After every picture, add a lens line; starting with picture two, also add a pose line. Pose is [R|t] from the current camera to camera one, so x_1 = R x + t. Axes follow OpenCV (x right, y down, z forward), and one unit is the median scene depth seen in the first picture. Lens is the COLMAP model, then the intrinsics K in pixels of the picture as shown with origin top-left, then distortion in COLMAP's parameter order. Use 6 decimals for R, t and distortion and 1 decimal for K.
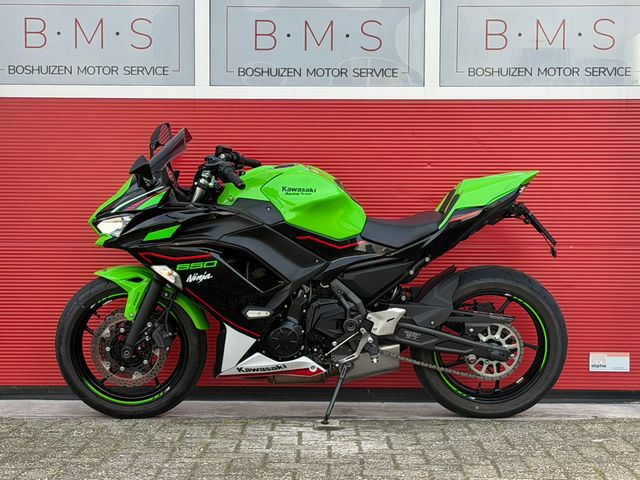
lens RADIAL K [[1491.1, 0, 320.0], [0, 1491.1, 240.0], [0, 0, 1]] dist [0.136882, 0.259730]
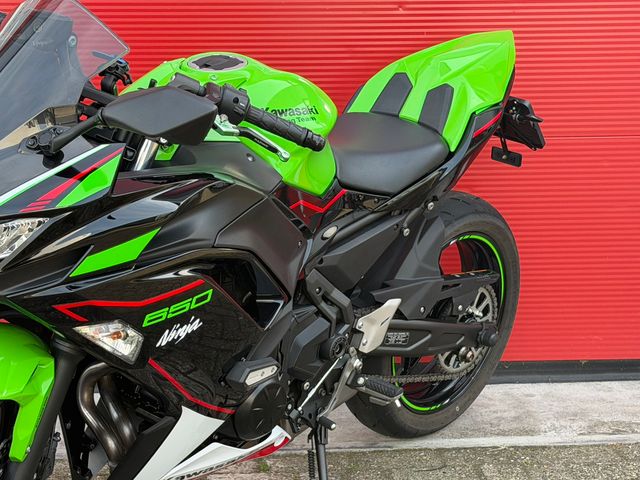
lens RADIAL K [[1491.1, 0, 320.0], [0, 1491.1, 240.0], [0, 0, 1]] dist [0.136882, 0.259730]
pose [[0.661472, -0.178596, 0.728394, -0.372929], [0.042609, 0.978612, 0.201253, -0.090754], [-0.748758, -0.102087, 0.654935, 0.654457]]
